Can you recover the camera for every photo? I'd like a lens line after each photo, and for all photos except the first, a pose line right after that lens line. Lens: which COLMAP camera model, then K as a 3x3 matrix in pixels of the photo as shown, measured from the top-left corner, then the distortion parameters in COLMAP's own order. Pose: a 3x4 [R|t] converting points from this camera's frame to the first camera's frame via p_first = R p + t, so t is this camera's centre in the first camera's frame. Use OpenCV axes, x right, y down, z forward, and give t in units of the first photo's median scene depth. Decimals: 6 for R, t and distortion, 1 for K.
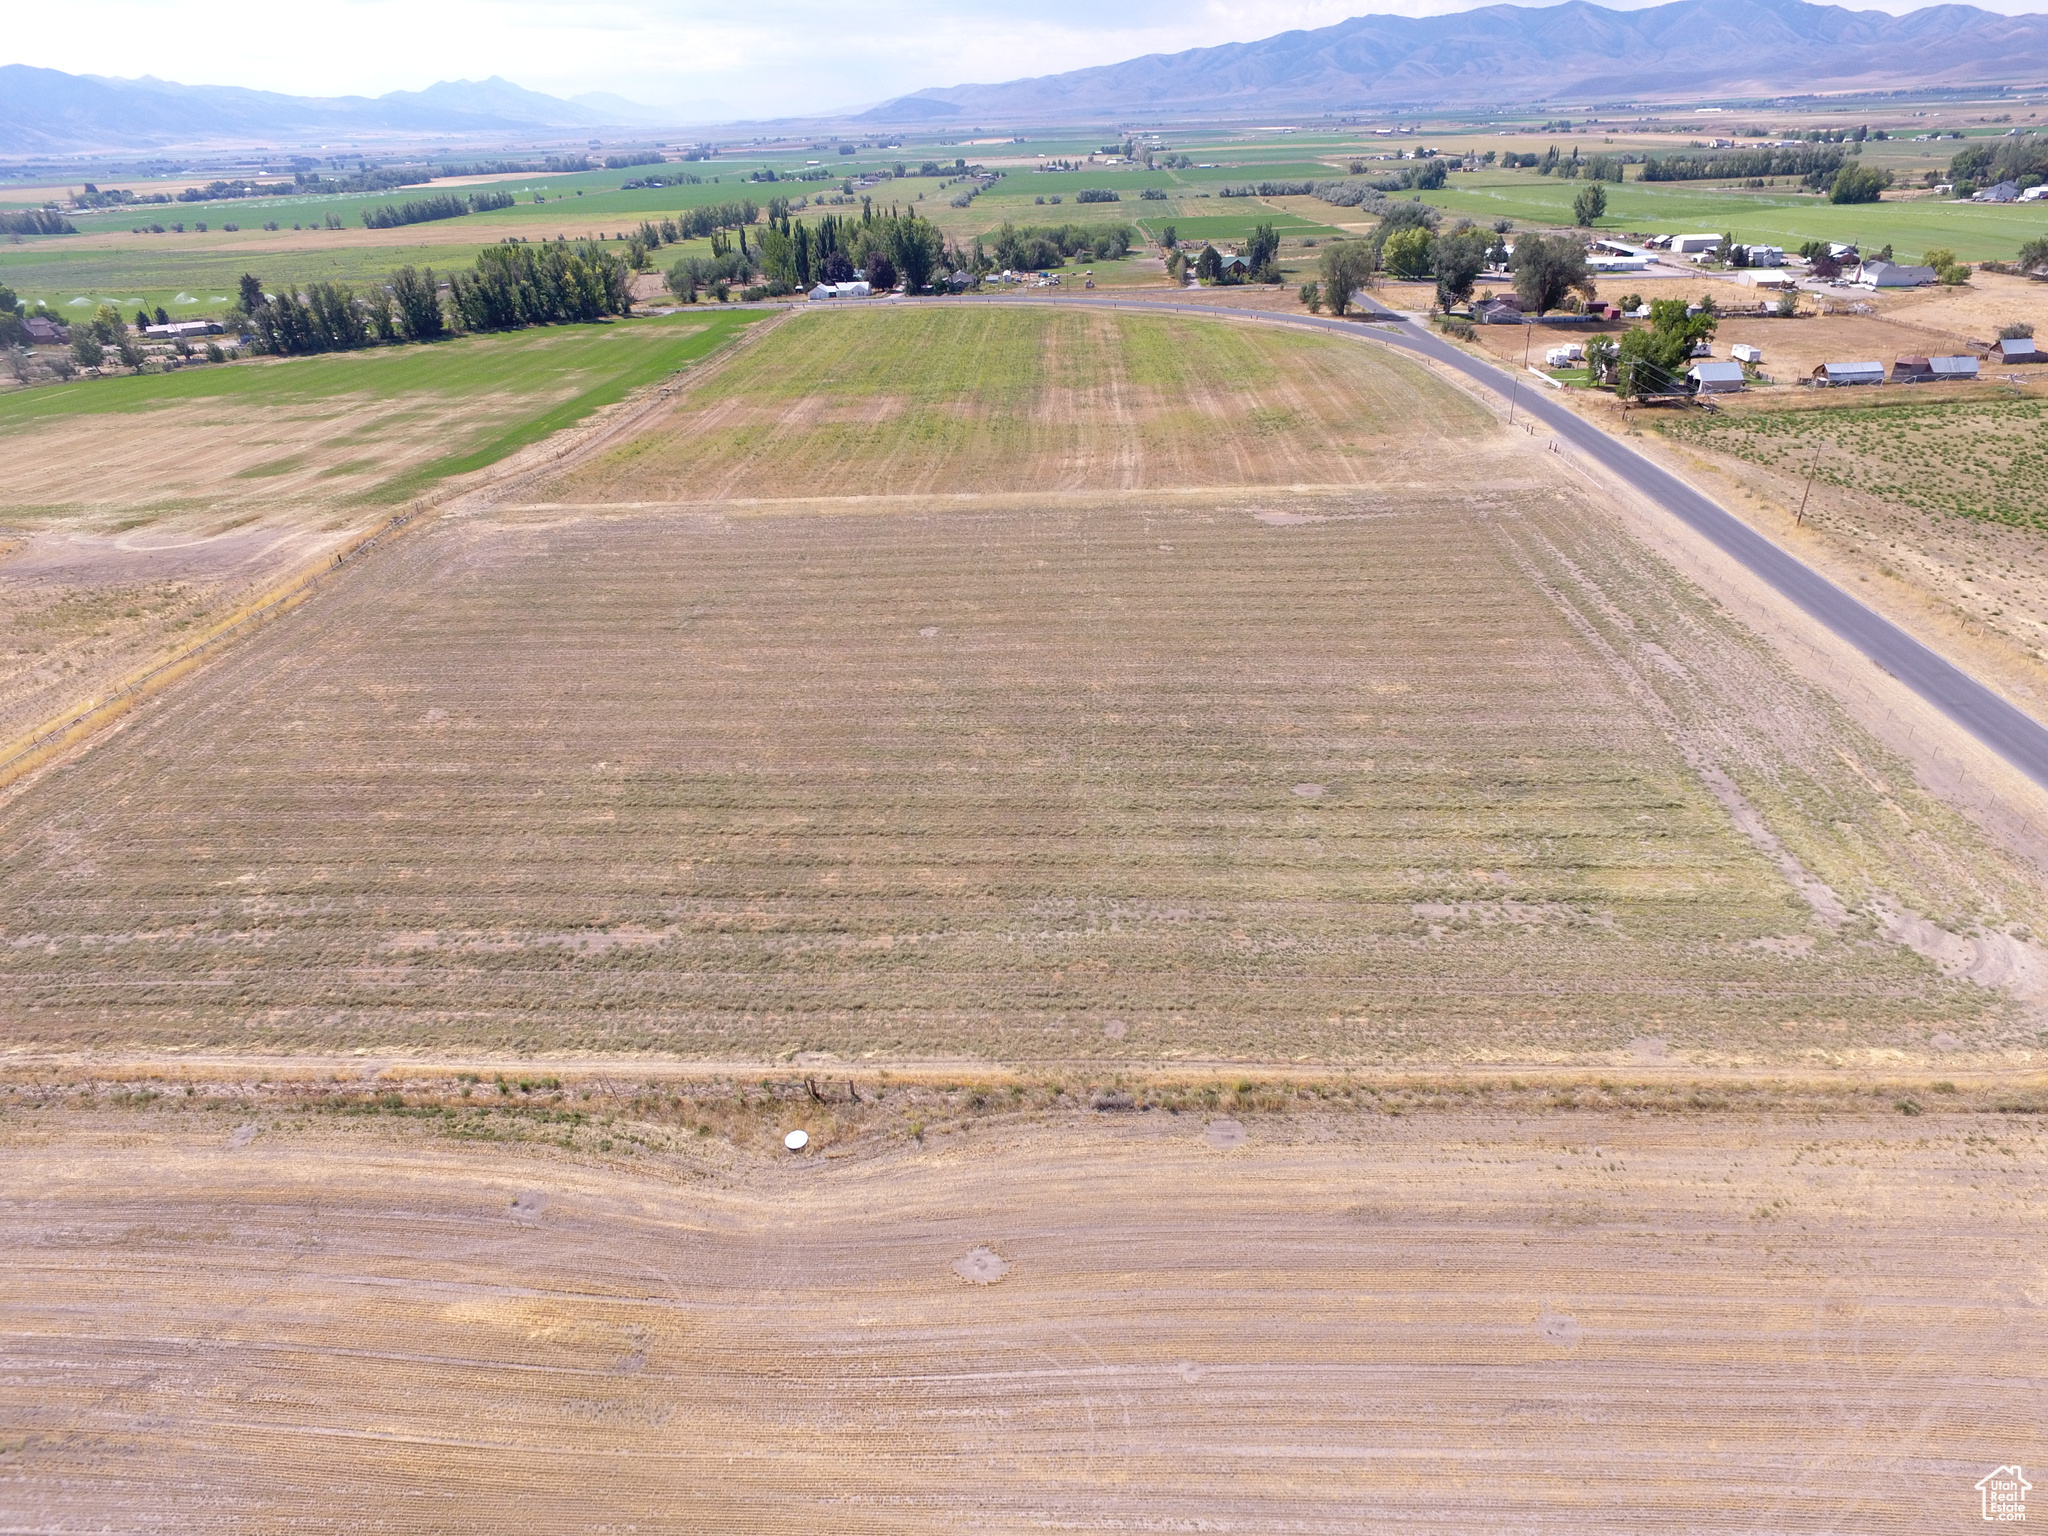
lens RADIAL K [[1175.6, 0, 1051.2], [0, 1175.6, 780.2], [0, 0, 1]] dist [-0.010914, 0.014713]
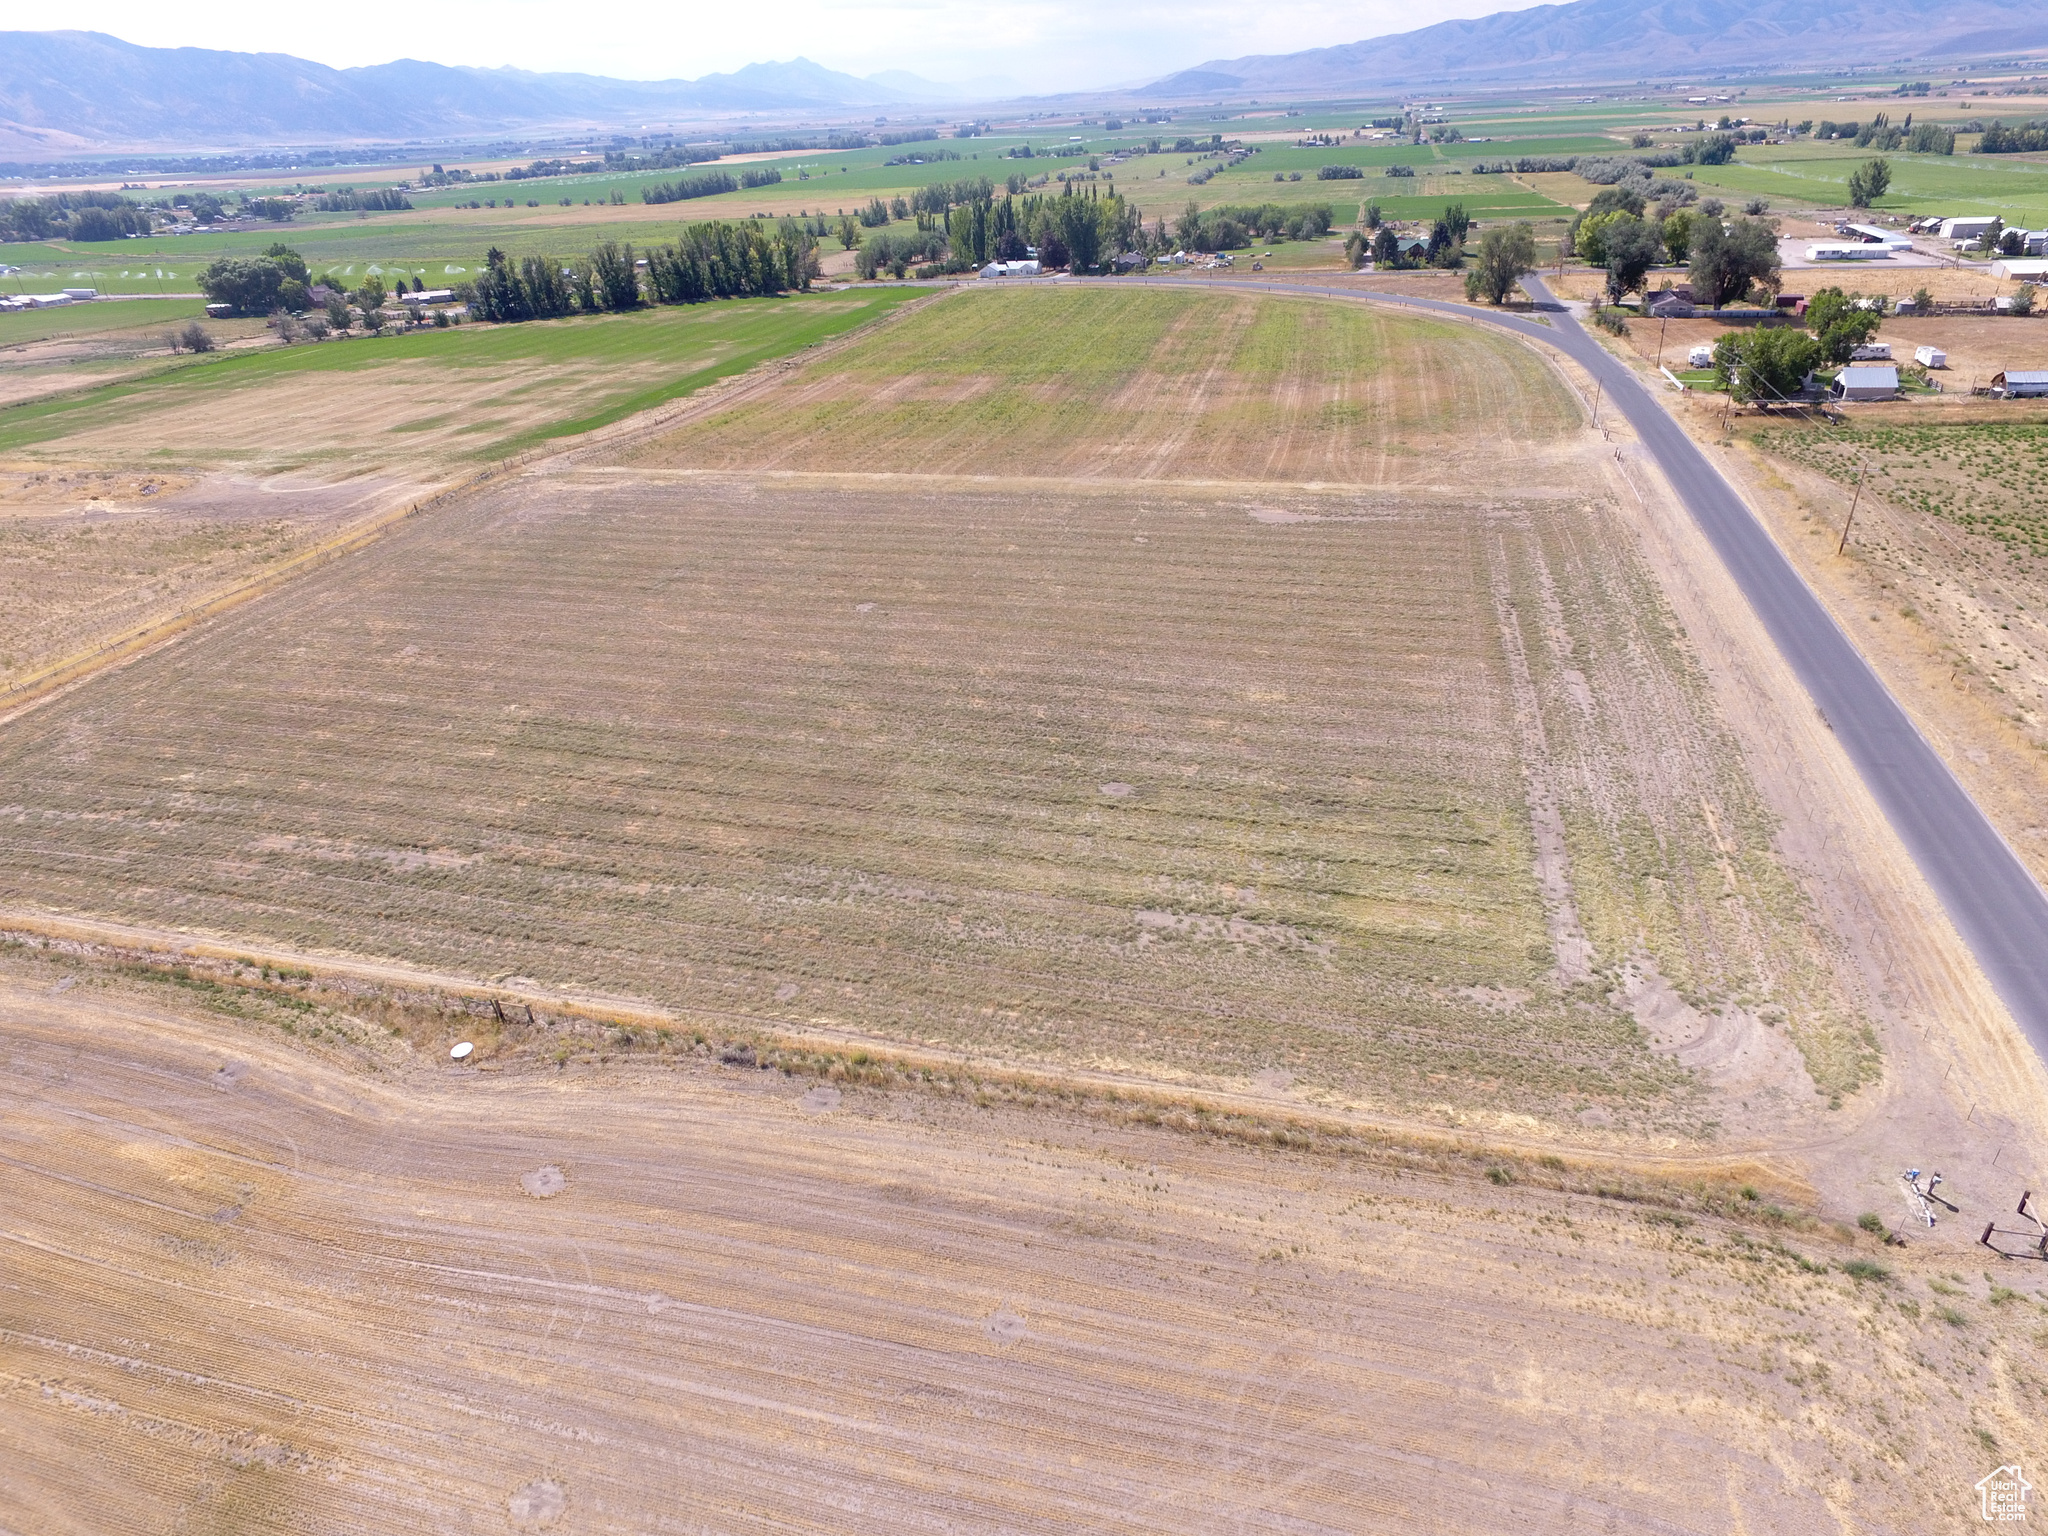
lens RADIAL K [[1175.6, 0, 1051.2], [0, 1175.6, 780.2], [0, 0, 1]] dist [-0.010914, 0.014713]
pose [[0.978512, 0.094049, -0.183493, 0.273442], [-0.090935, 0.995535, 0.025331, -0.015486], [0.185056, -0.008101, 0.982695, 0.004465]]
